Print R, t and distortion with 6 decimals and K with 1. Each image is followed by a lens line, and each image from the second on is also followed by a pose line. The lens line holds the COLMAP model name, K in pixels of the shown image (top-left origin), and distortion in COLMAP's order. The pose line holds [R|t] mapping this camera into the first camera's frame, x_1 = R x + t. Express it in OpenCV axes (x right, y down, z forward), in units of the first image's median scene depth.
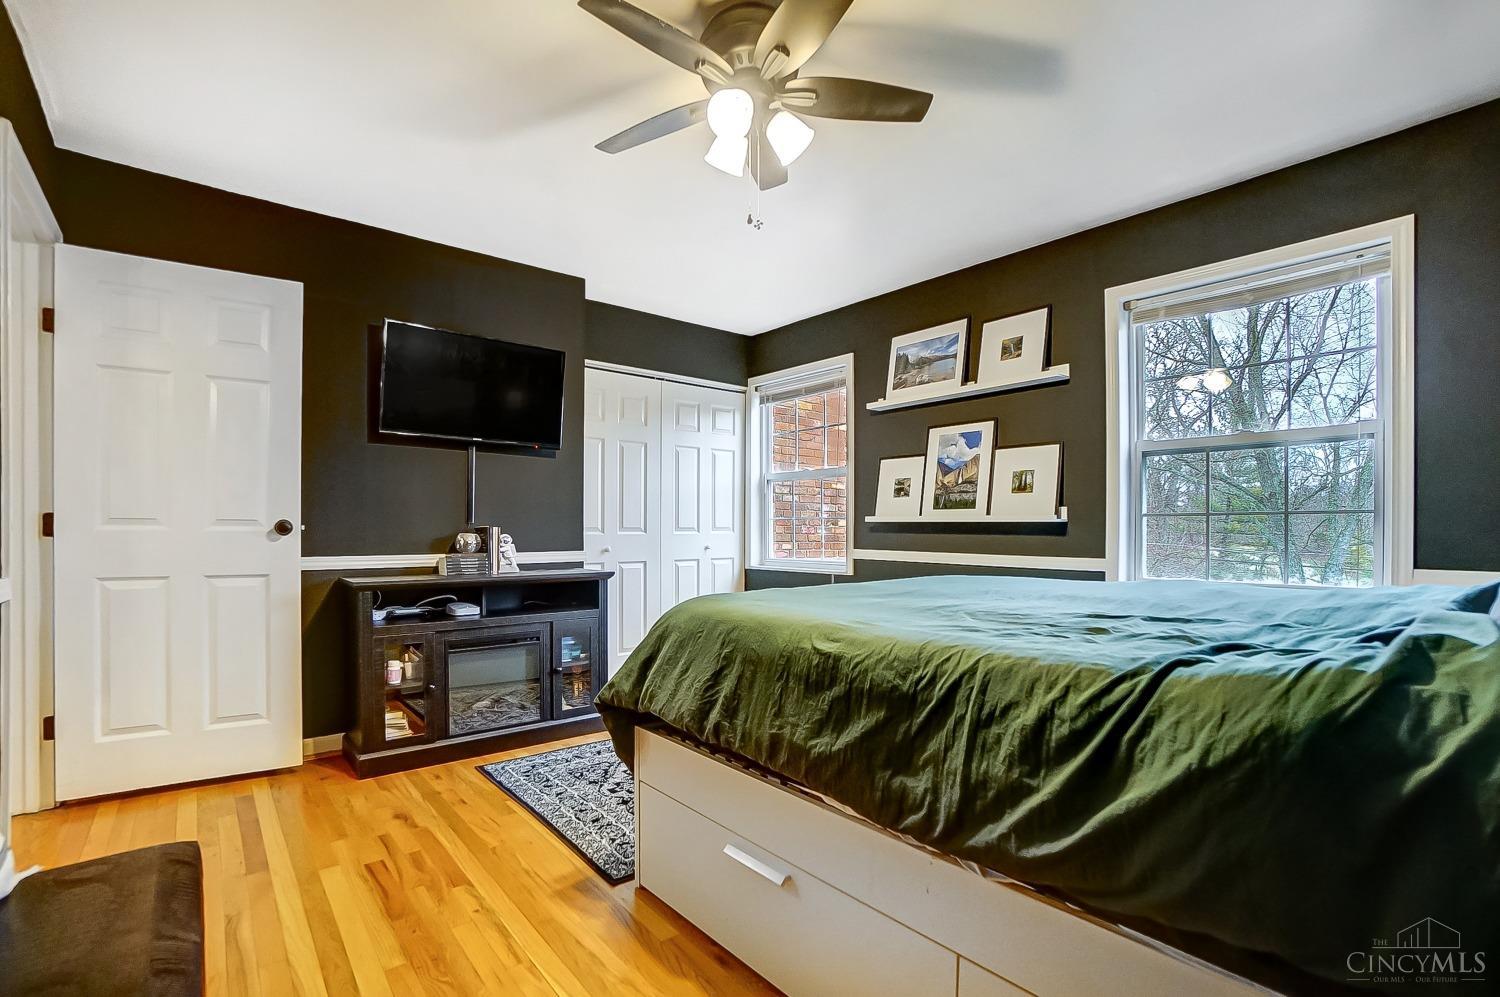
lens RADIAL K [[685.4, 0, 748.6], [0, 685.4, 523.2], [0, 0, 1]] dist [-0.049821, 0.000168]
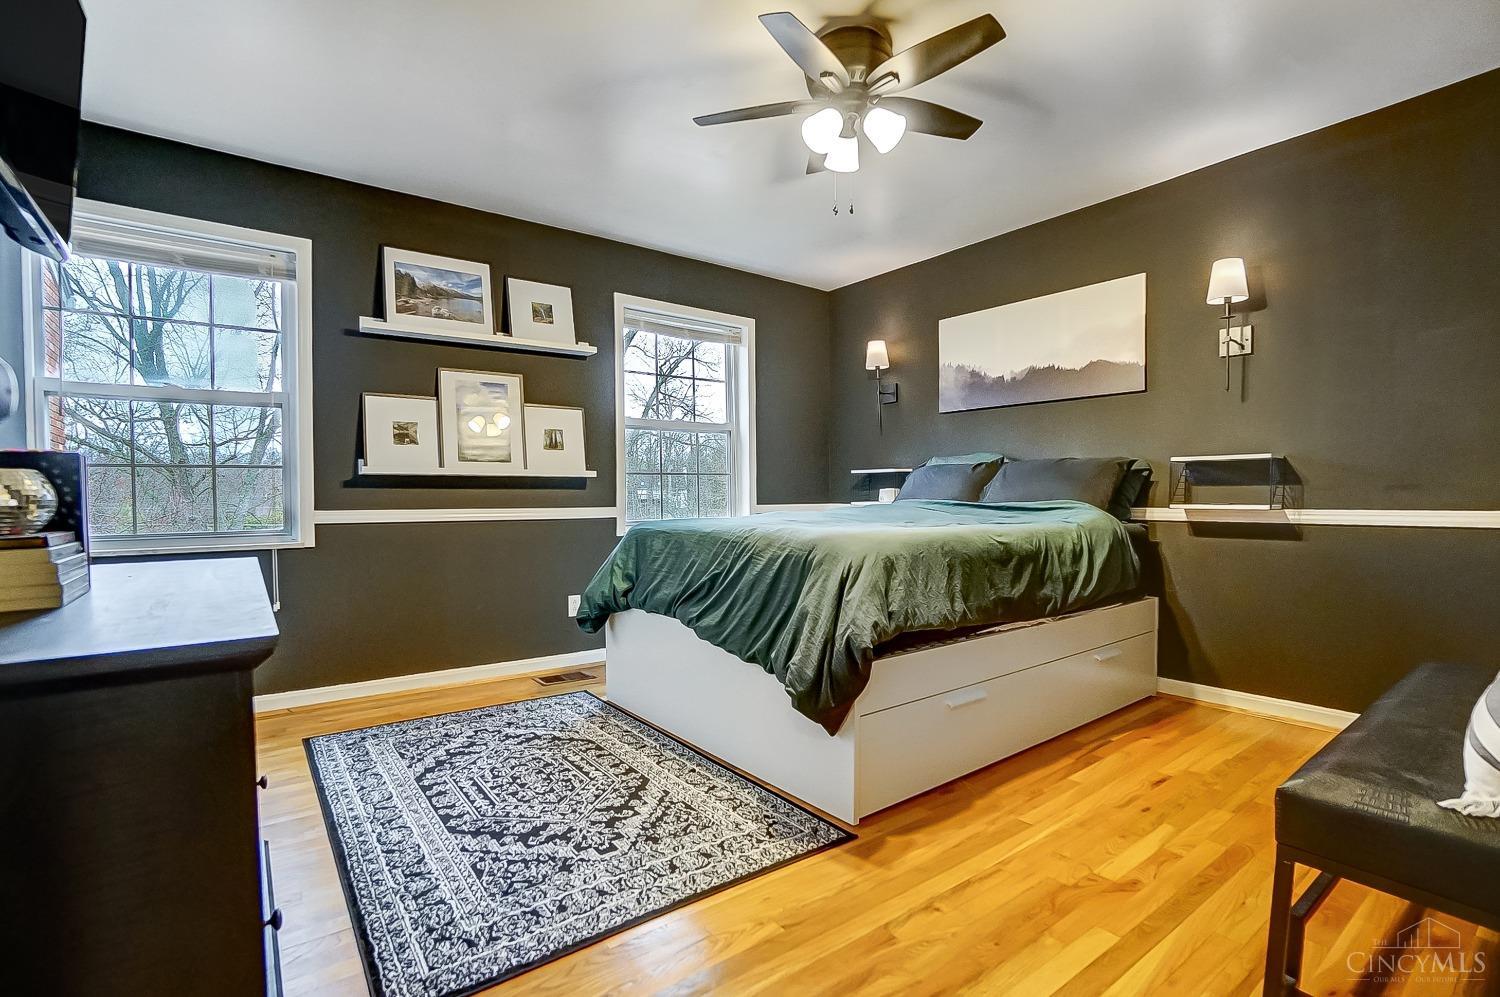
lens RADIAL K [[684.1, 0, 750.0], [0, 684.1, 498.5], [0, 0, 1]] dist [-0.056413, 0.000295]
pose [[0.046483, -0.007638, 0.998890, -0.659929], [0.000735, 0.999971, 0.007612, 0.024665], [-0.998919, 0.000380, 0.046487, 0.624523]]
